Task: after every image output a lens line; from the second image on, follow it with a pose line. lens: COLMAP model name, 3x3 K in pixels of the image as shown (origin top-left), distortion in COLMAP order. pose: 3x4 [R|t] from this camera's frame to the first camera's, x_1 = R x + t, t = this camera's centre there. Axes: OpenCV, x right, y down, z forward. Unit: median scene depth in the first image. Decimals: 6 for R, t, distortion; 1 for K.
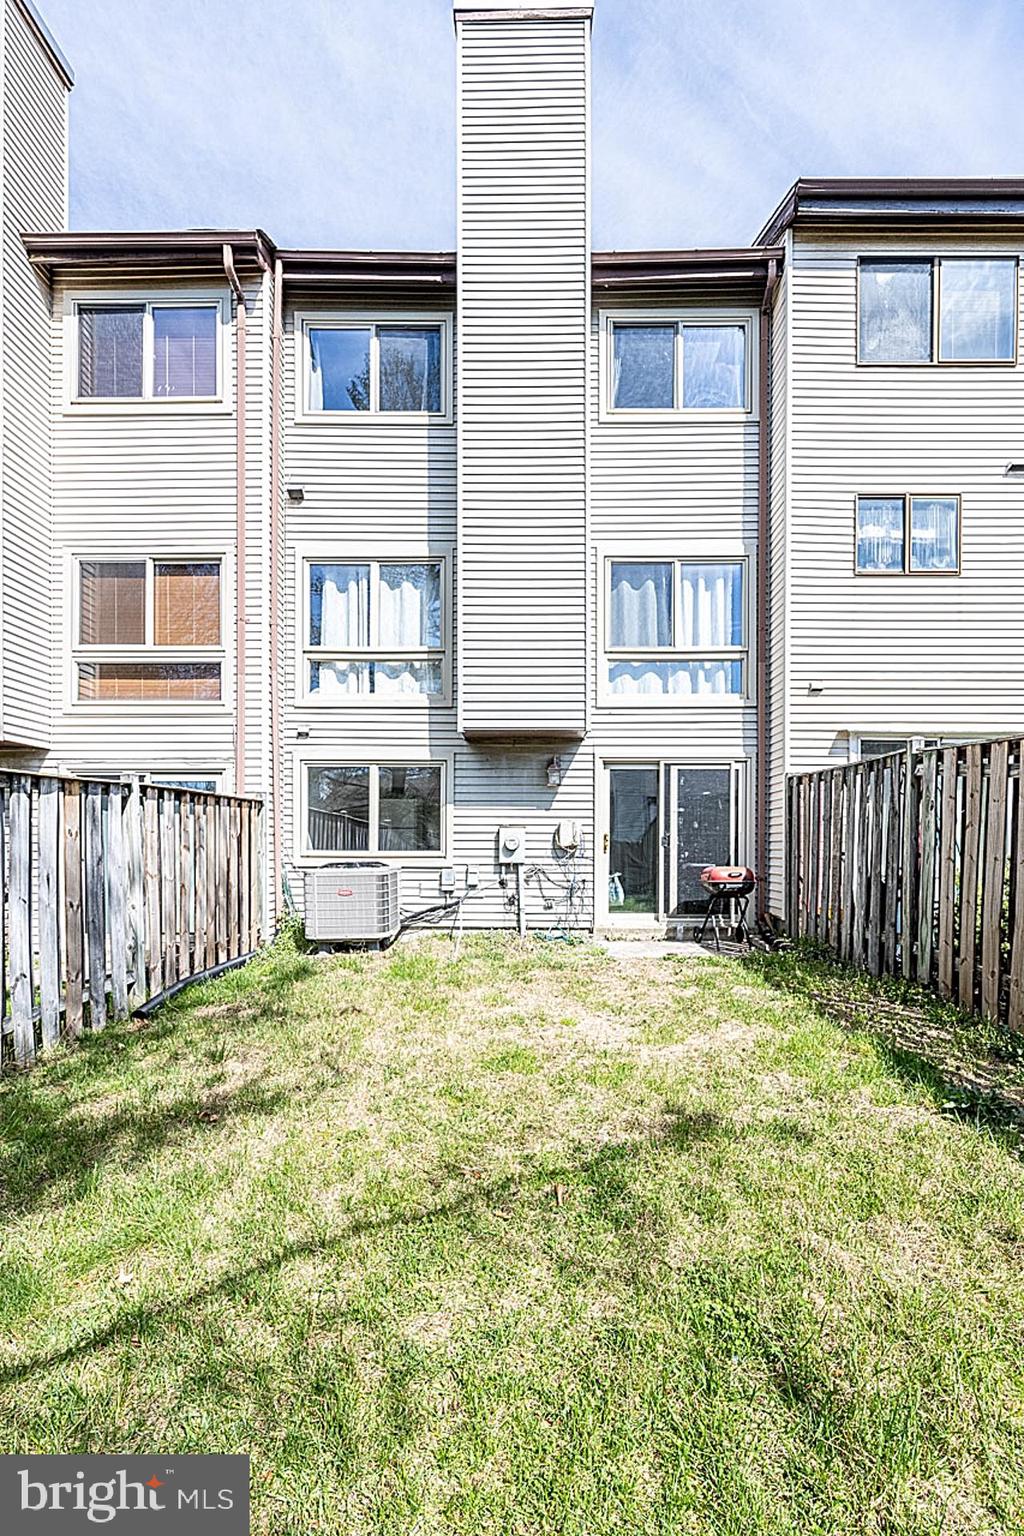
lens RADIAL K [[609.7, 0, 497.0], [0, 609.7, 777.7], [0, 0, 1]] dist [-0.001584, 0.000151]
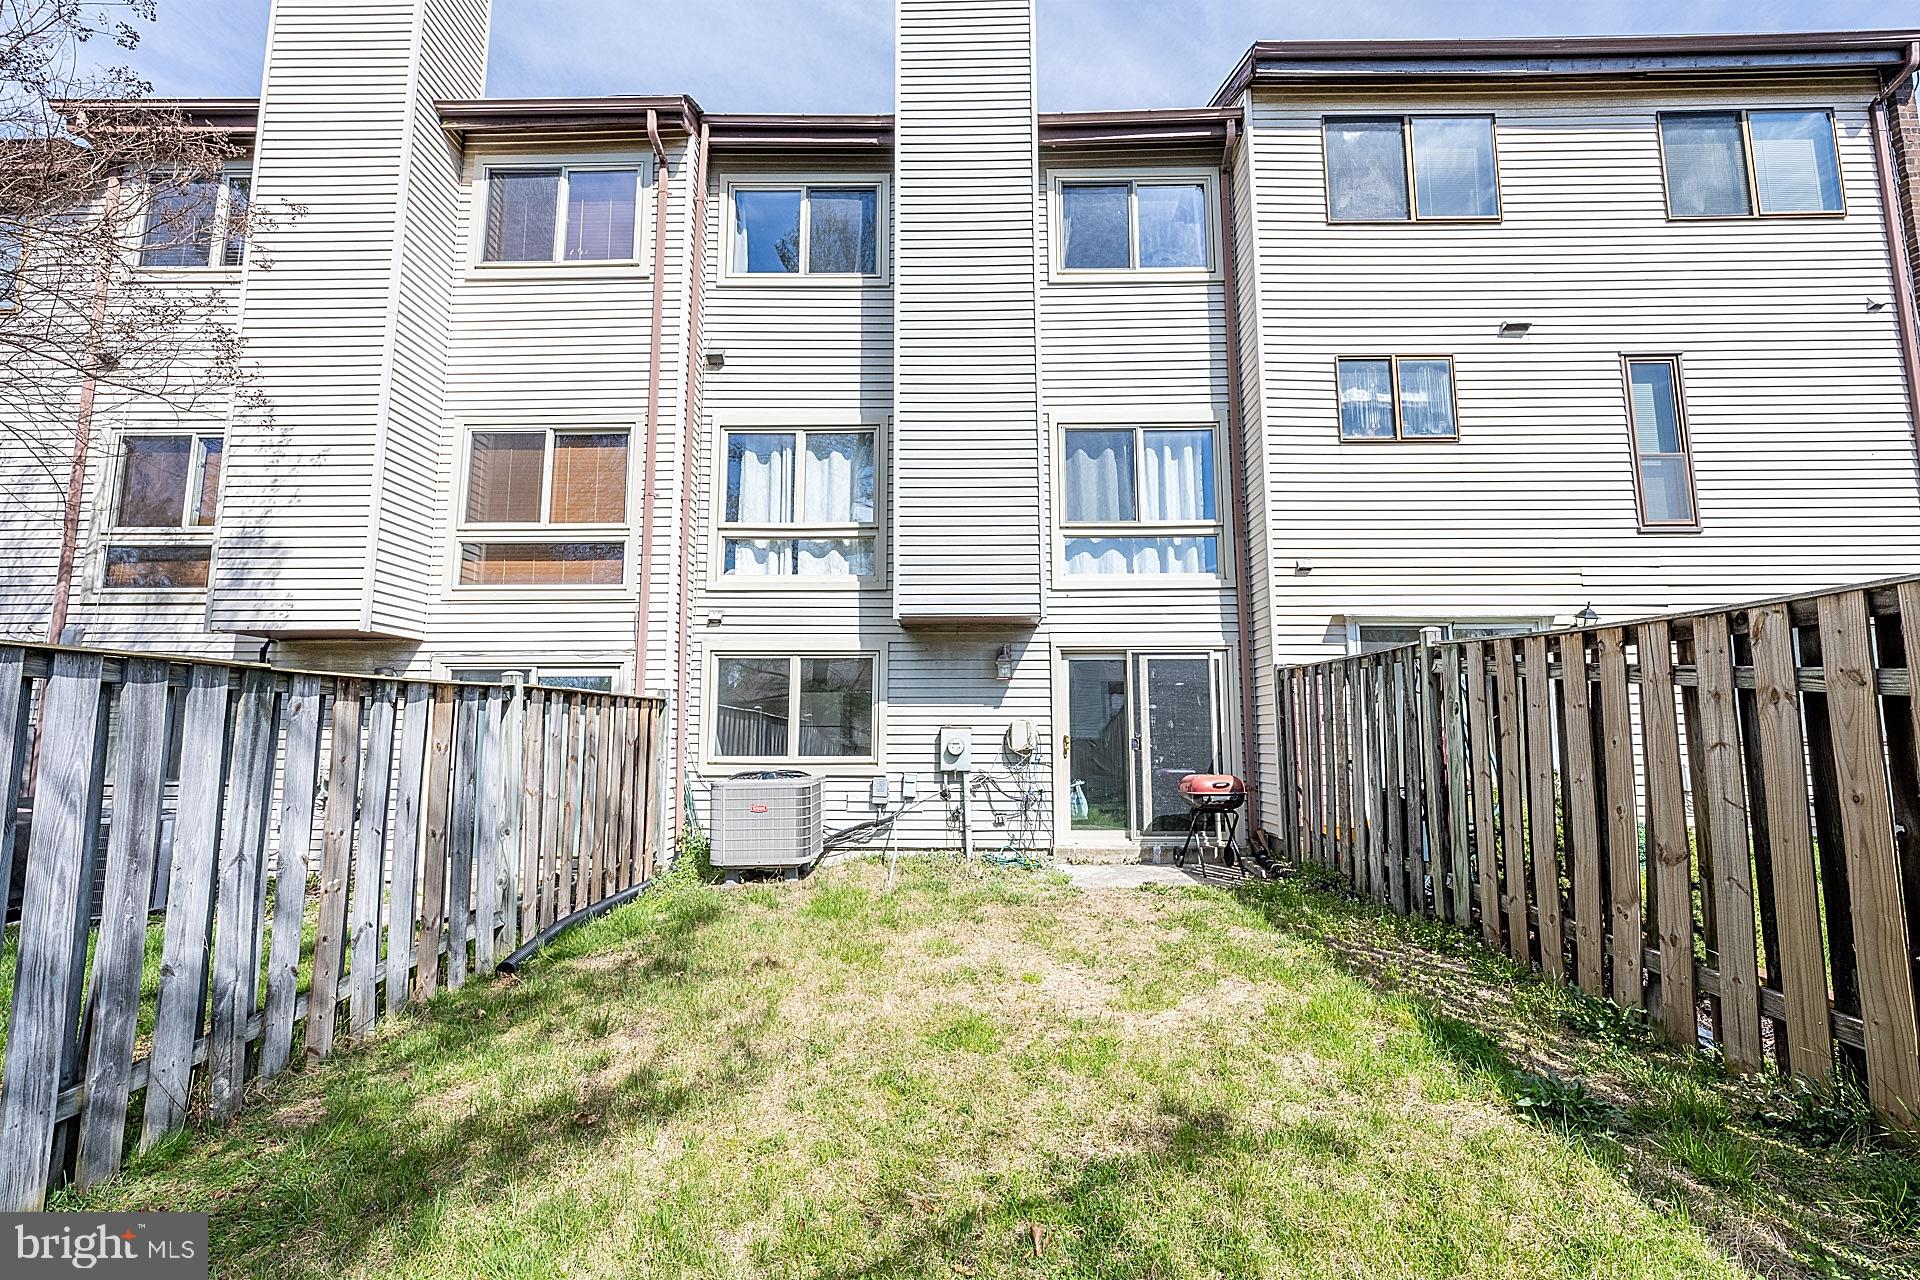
lens RADIAL K [[762.1, 0, 974.3], [0, 762.1, 649.0], [0, 0, 1]] dist [-0.001584, 0.000151]
pose [[0.999972, -0.007020, -0.002409, 0.052871], [0.006693, 0.993219, -0.116068, 0.093067], [0.003207, 0.116048, 0.993238, -0.072170]]
